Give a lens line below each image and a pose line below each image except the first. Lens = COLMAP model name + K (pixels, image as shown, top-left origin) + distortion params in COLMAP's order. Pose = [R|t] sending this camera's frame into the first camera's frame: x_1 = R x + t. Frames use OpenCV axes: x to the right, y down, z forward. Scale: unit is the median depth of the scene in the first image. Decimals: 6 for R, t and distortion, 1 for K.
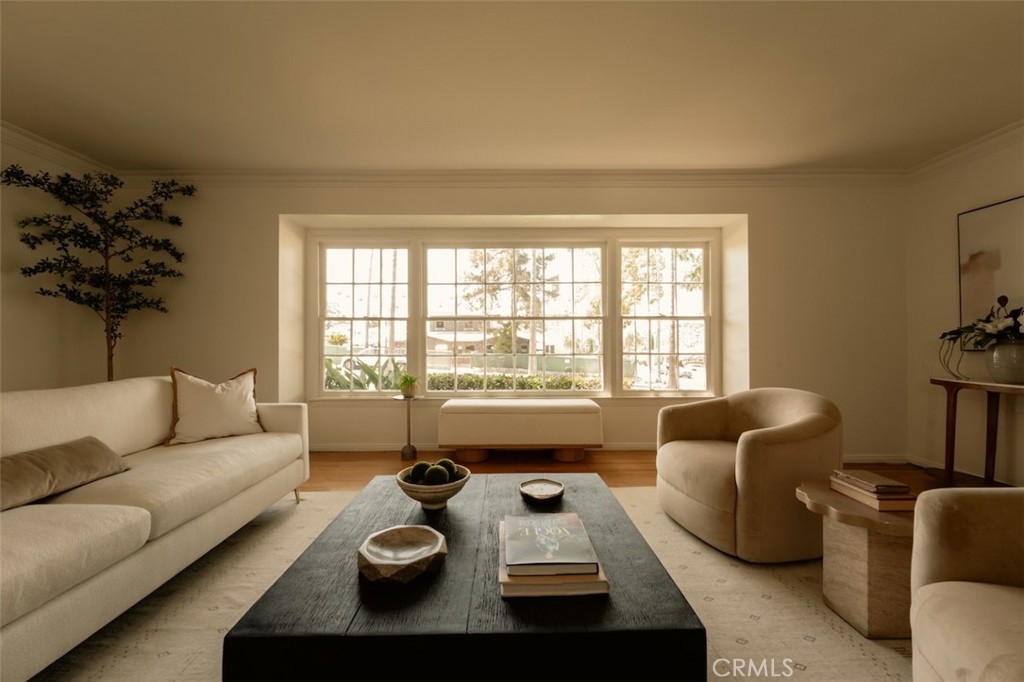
lens RADIAL K [[404.3, 0, 512.0], [0, 404.3, 341.0], [0, 0, 1]] dist [0.000394, -0.000300]
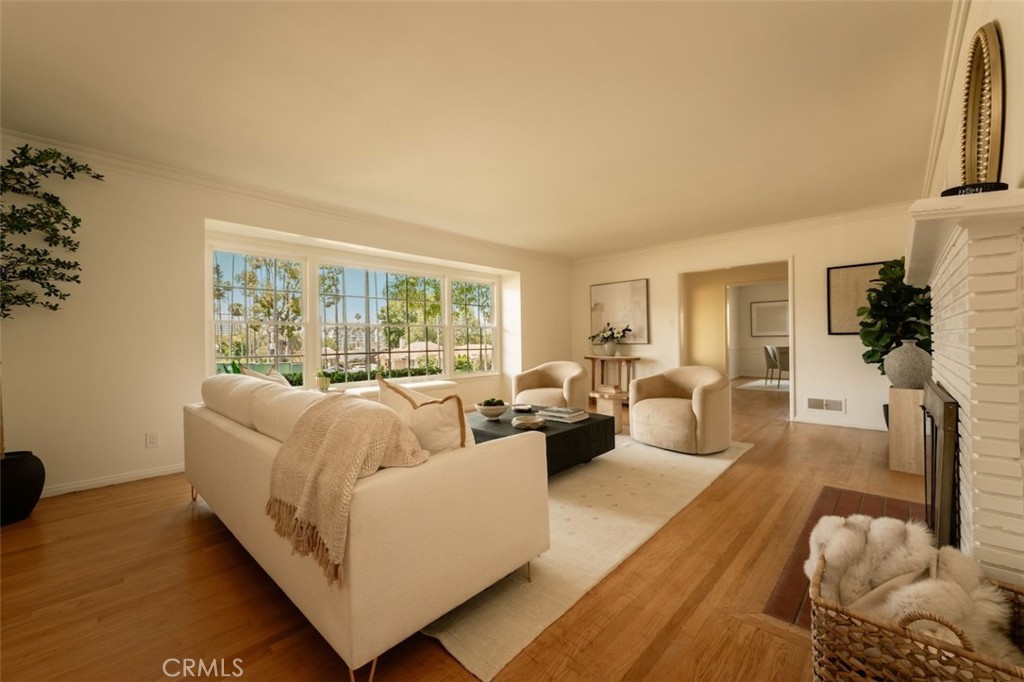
lens RADIAL K [[404.3, 0, 512.0], [0, 404.3, 341.0], [0, 0, 1]] dist [0.000394, -0.000300]
pose [[0.689137, -0.007441, 0.724593, -0.942561], [0.013290, 0.999909, -0.002371, 0.003537], [-0.724509, 0.011264, 0.689173, -0.287671]]
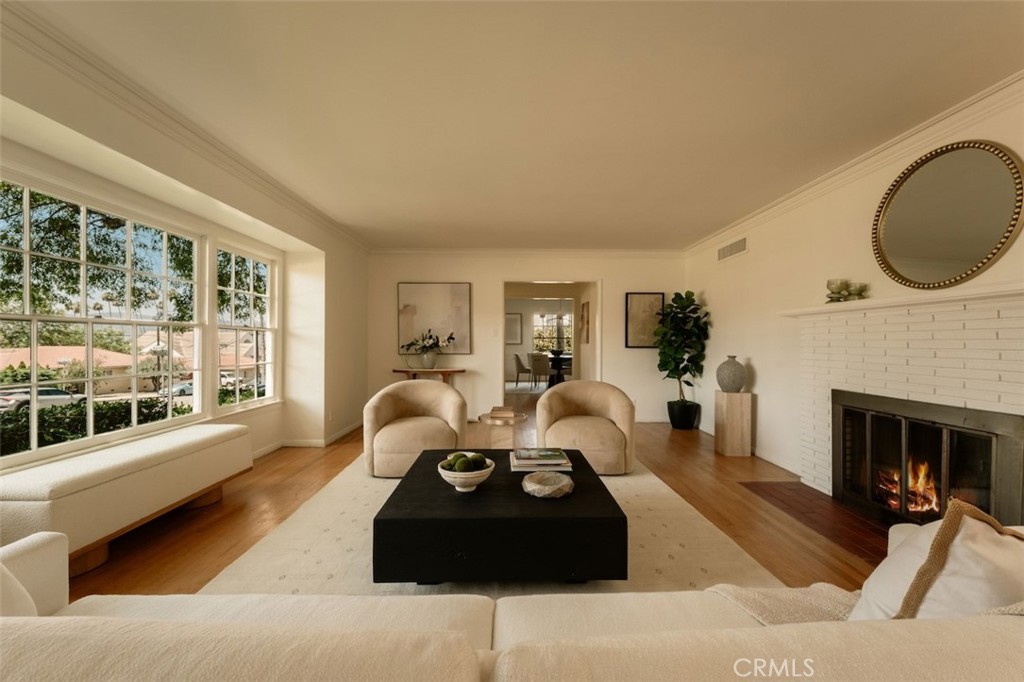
lens RADIAL K [[404.3, 0, 512.0], [0, 404.3, 341.0], [0, 0, 1]] dist [0.000394, -0.000300]
pose [[-0.008952, 0.003720, 0.999953, -0.855446], [-0.002374, 0.999990, -0.003741, -0.034140], [-0.999957, -0.002407, -0.008943, 0.503576]]
